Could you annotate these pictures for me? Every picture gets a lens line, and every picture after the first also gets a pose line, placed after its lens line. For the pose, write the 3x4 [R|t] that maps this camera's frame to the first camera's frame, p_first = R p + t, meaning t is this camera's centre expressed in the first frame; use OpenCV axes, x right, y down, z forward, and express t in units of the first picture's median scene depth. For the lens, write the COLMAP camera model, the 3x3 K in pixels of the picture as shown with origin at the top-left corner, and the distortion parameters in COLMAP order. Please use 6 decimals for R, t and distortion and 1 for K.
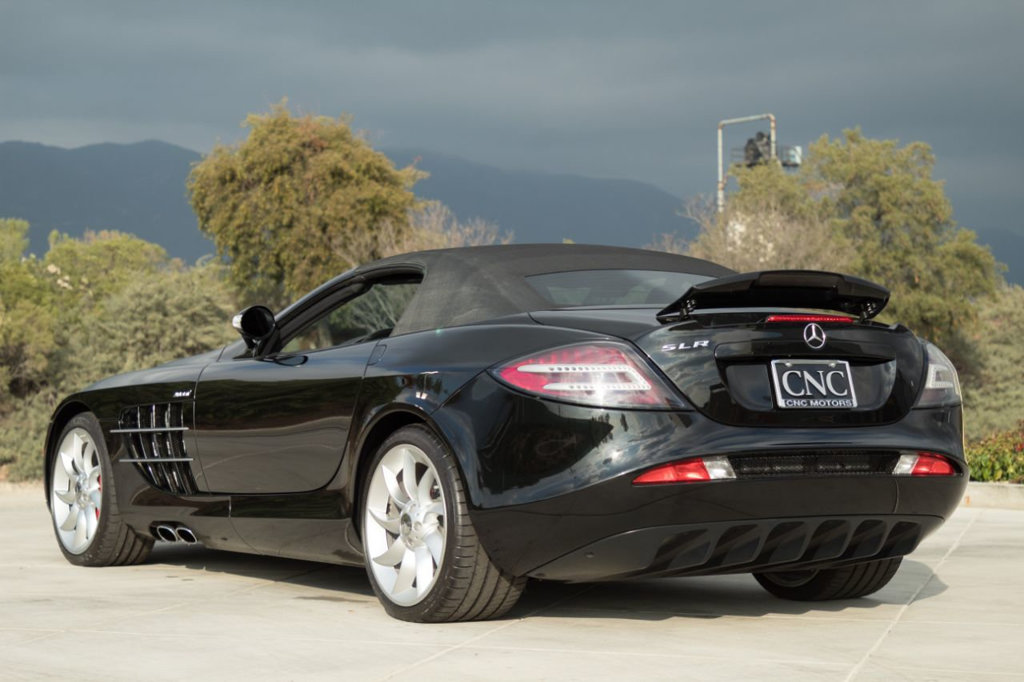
lens RADIAL K [[2522.4, 0, 512.1], [0, 2522.4, 372.2], [0, 0, 1]] dist [0.344442, 0.013361]
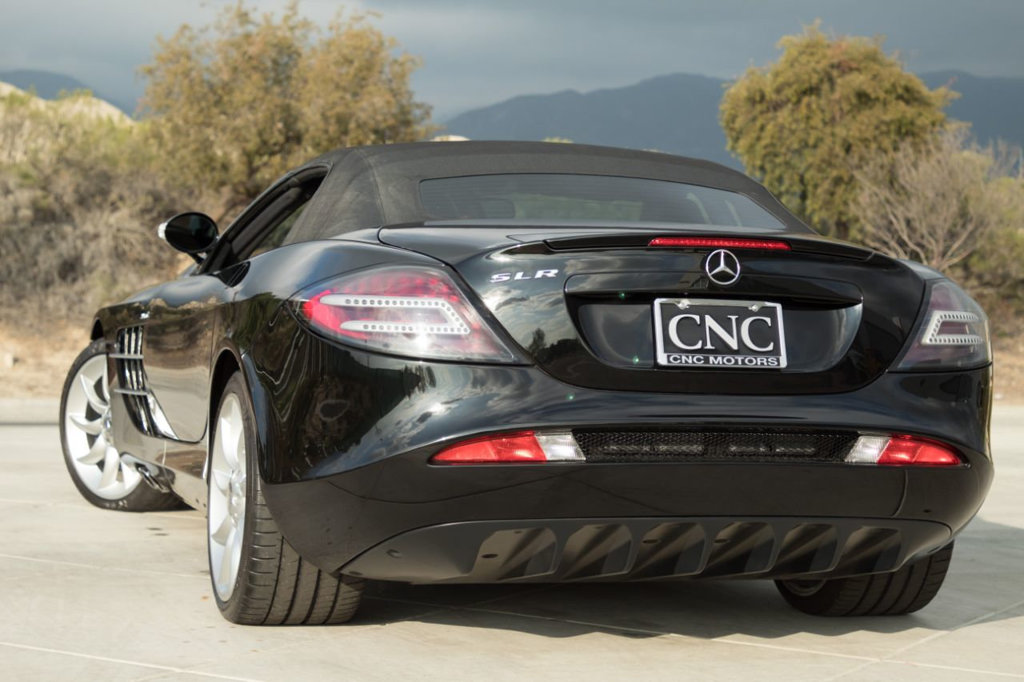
lens RADIAL K [[2312.3, 0, 512.0], [0, 2312.3, 341.0], [0, 0, 1]] dist [0.202159, 0.098693]
pose [[0.962207, 0.033609, -0.270236, 0.233227], [-0.027254, 0.999257, 0.027235, -0.009313], [0.270951, -0.018841, 0.962409, 0.338926]]
